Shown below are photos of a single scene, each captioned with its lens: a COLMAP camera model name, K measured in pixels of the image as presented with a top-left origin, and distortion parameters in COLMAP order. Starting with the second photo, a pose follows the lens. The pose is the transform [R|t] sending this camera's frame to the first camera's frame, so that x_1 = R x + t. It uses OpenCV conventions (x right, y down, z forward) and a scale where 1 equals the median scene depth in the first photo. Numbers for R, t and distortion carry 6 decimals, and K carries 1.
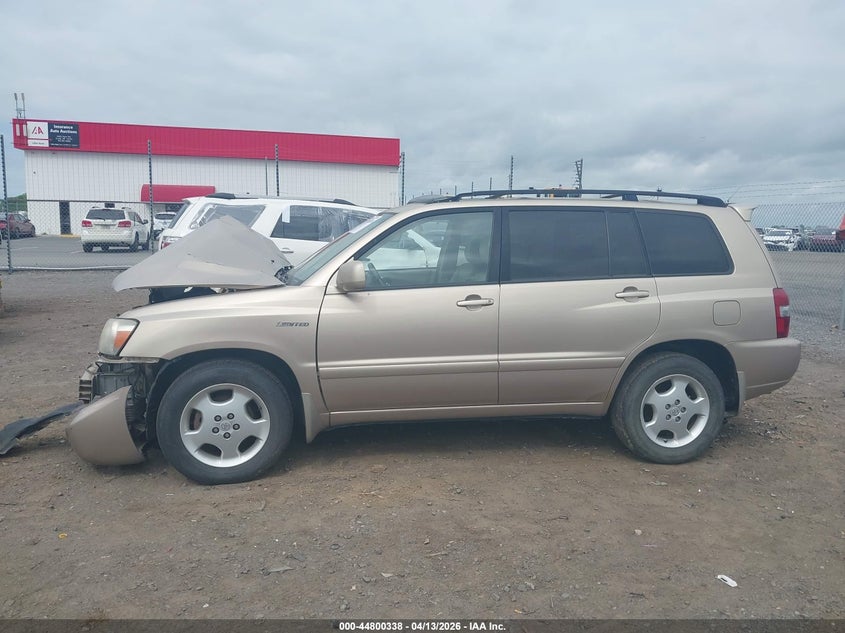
lens RADIAL K [[627.8, 0, 422.5], [0, 627.8, 316.5], [0, 0, 1]] dist [0.075297, -0.000360]
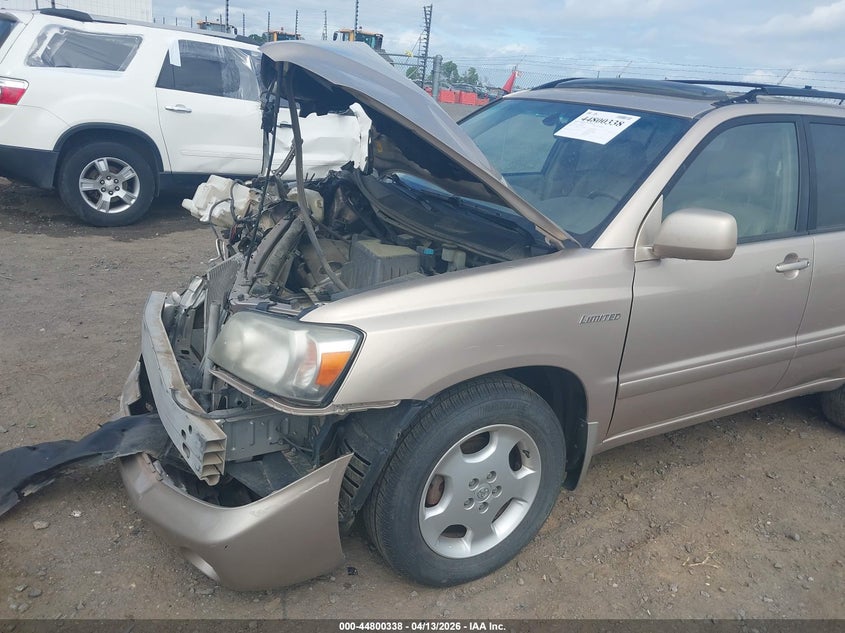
lens RADIAL K [[642.4, 0, 422.5], [0, 642.4, 316.5], [0, 0, 1]] dist [0.006873, 0.001069]
pose [[0.940685, -0.042977, 0.336549, -0.532451], [-0.033546, 0.975303, 0.218308, -0.107864], [-0.337620, -0.216649, 0.916011, 0.488625]]
